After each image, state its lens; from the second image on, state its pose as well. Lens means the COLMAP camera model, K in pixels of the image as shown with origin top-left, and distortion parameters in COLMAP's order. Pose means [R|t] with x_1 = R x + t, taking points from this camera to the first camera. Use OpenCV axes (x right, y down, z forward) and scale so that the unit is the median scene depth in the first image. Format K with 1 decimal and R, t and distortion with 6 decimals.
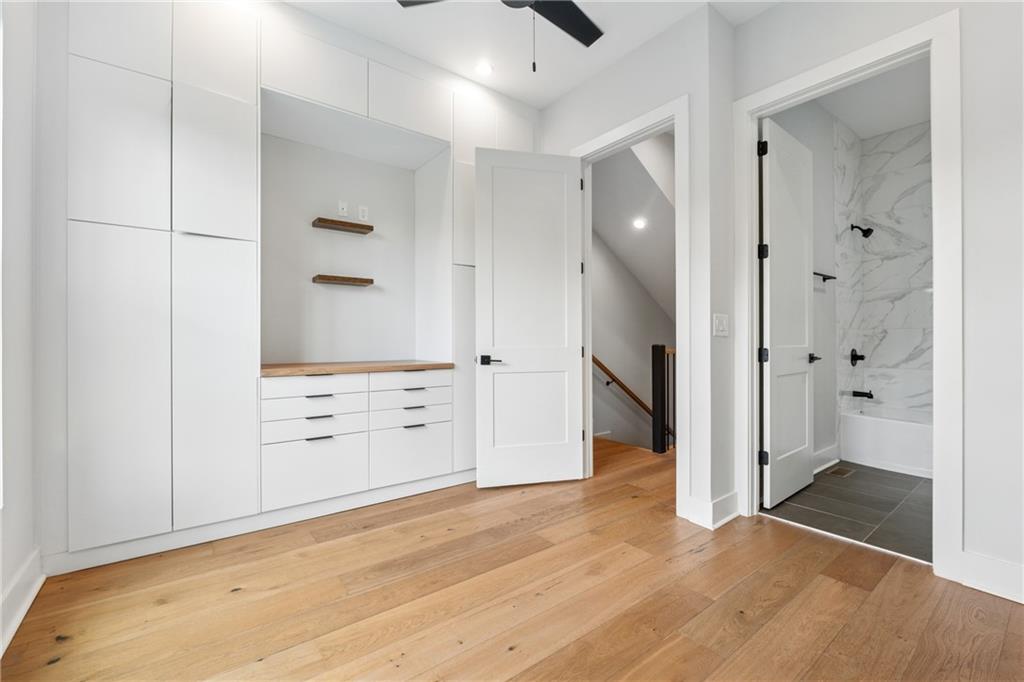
lens RADIAL K [[437.2, 0, 509.5], [0, 437.2, 342.3], [0, 0, 1]] dist [-0.007691, -0.000094]
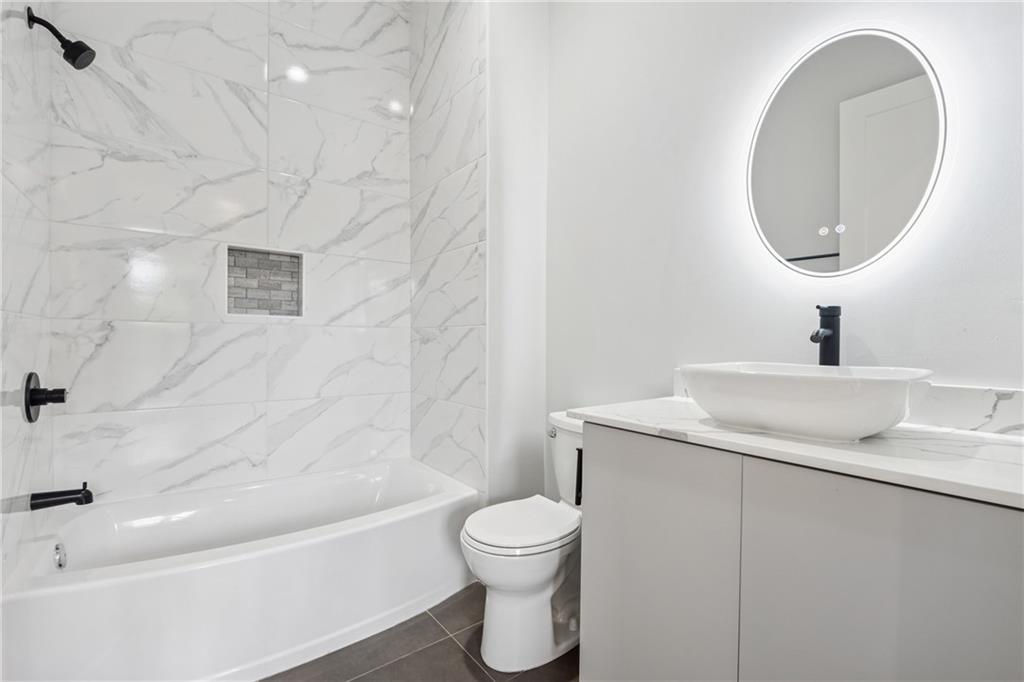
lens RADIAL K [[437.2, 0, 507.4], [0, 437.2, 345.4], [0, 0, 1]] dist [-0.007691, -0.000094]
pose [[-0.008315, -0.003304, 0.999960, 0.443394], [-0.002331, 0.999992, 0.003285, -0.008484], [-0.999963, -0.002303, -0.008322, 0.623845]]
